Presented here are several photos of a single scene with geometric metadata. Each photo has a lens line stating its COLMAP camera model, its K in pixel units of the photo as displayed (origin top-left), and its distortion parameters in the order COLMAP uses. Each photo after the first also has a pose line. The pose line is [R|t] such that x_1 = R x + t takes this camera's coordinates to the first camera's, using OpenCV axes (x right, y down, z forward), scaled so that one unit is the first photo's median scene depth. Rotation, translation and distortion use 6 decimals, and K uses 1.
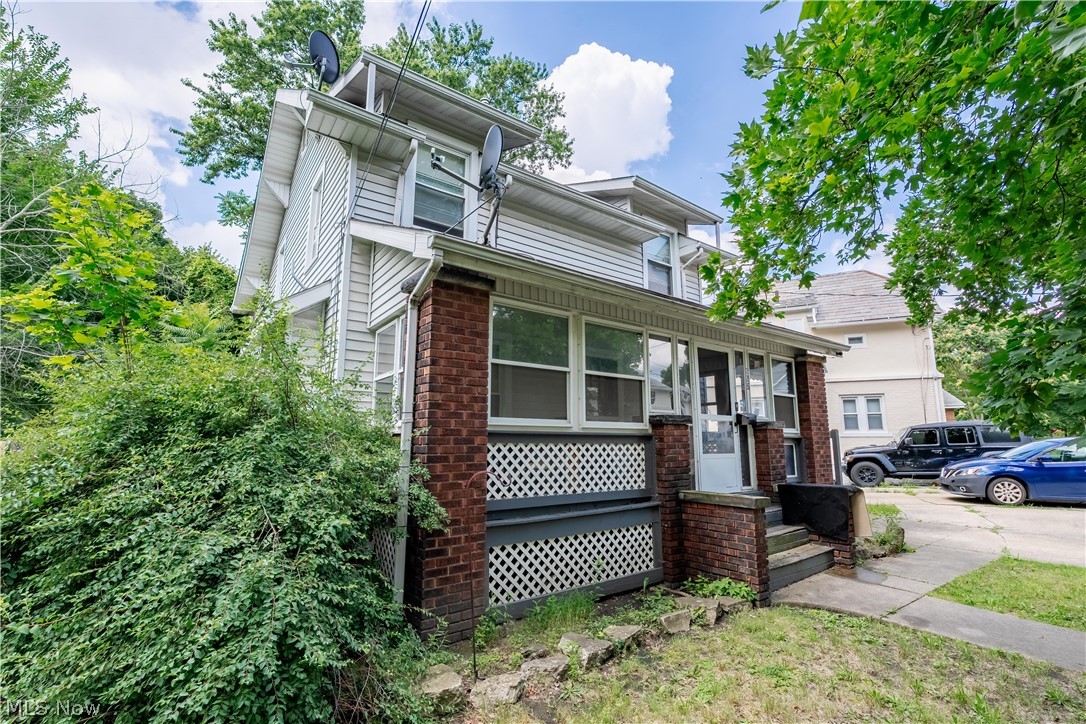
lens RADIAL K [[481.6, 0, 539.5], [0, 481.6, 358.1], [0, 0, 1]] dist [-0.006048, -0.000065]
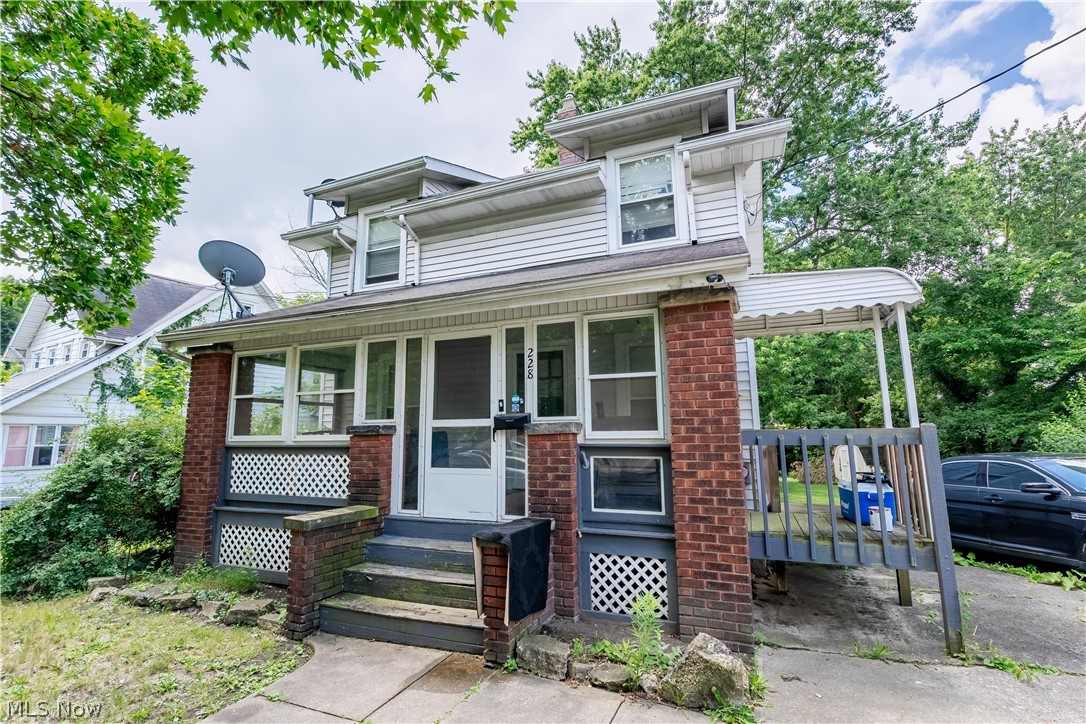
lens RADIAL K [[494.6, 0, 553.6], [0, 494.6, 361.5], [0, 0, 1]] dist [-0.007156, 0.000763]
pose [[0.525380, -0.138696, -0.839488, 1.441117], [0.155276, 0.985686, -0.065674, 0.126830], [0.836580, -0.095848, 0.539395, 0.875450]]
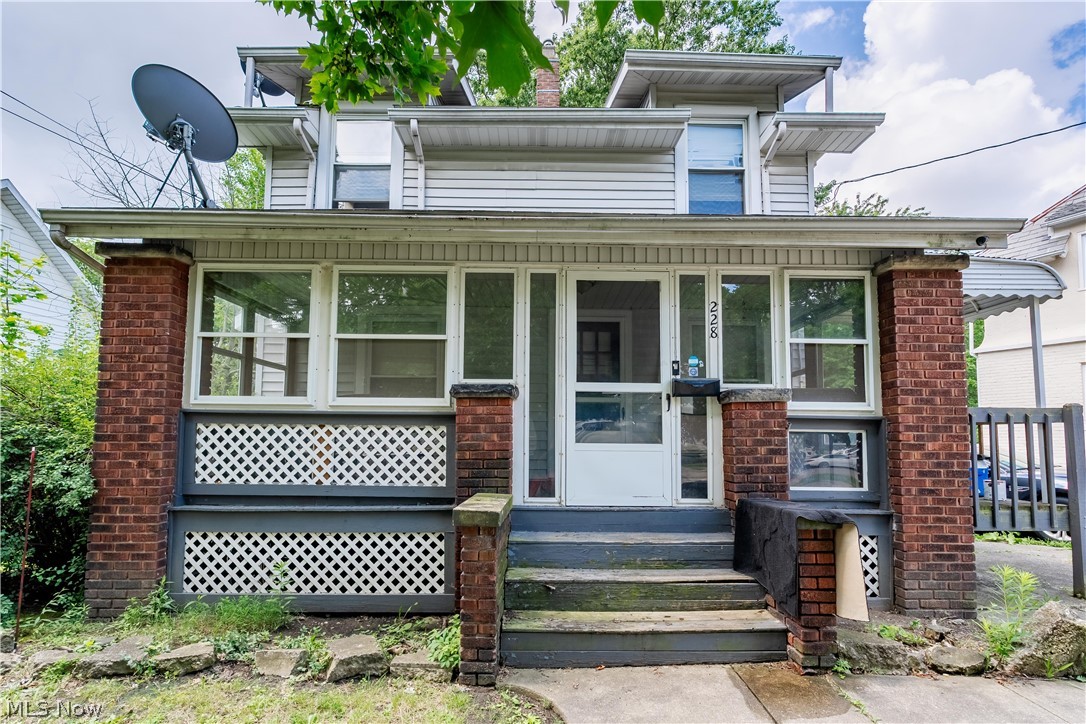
lens RADIAL K [[481.6, 0, 551.4], [0, 481.6, 407.6], [0, 0, 1]] dist [-0.006048, -0.000065]
pose [[0.810304, -0.038496, -0.584745, 0.835057], [0.093849, 0.993485, 0.064646, 0.126856], [0.578447, -0.107260, 0.808638, 0.549231]]
